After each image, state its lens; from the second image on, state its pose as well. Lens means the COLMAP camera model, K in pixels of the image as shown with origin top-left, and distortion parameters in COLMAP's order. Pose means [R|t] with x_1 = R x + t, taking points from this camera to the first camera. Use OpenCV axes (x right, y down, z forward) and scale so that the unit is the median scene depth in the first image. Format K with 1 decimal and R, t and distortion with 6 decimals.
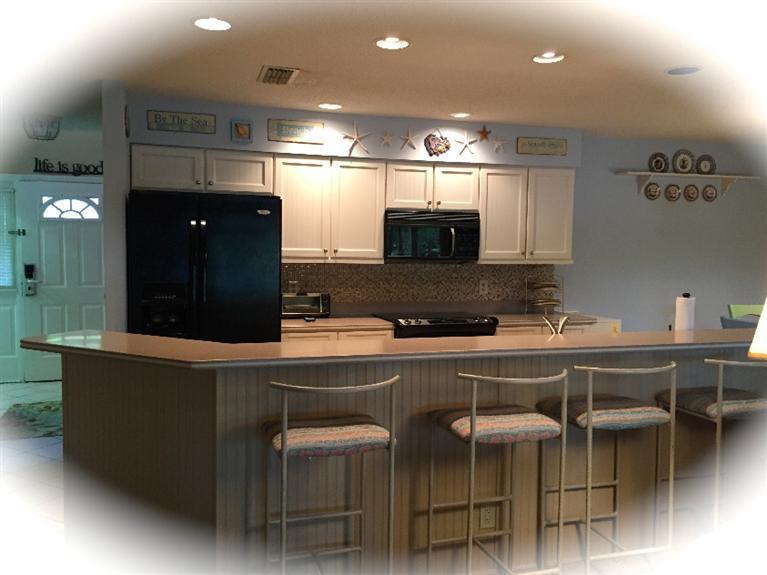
lens RADIAL K [[666.2, 0, 383.0], [0, 666.2, 288.0], [0, 0, 1]] dist [0.068365, -0.021994]
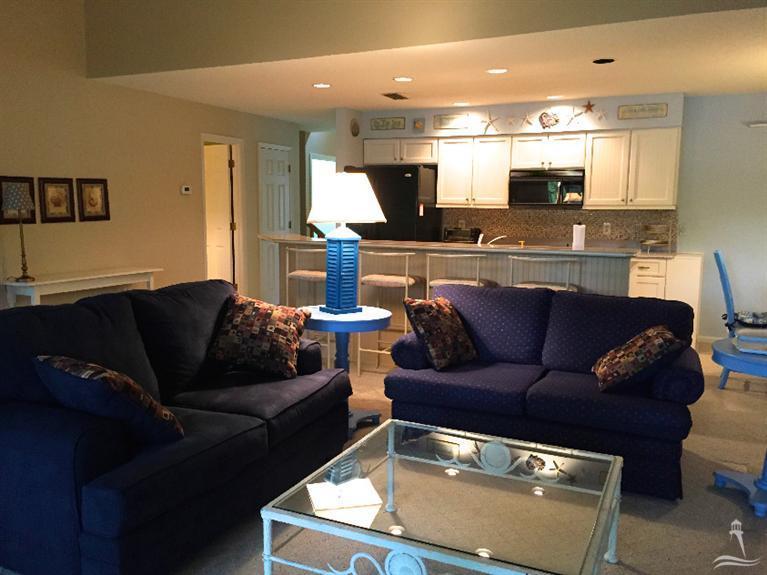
lens RADIAL K [[666.2, 0, 383.7], [0, 666.2, 286.7], [0, 0, 1]] dist [0.068365, -0.021994]
pose [[0.734275, 0.077317, -0.674435, 0.780767], [-0.045928, 0.996875, 0.064279, 0.050451], [0.677297, -0.016223, 0.735531, -0.230932]]
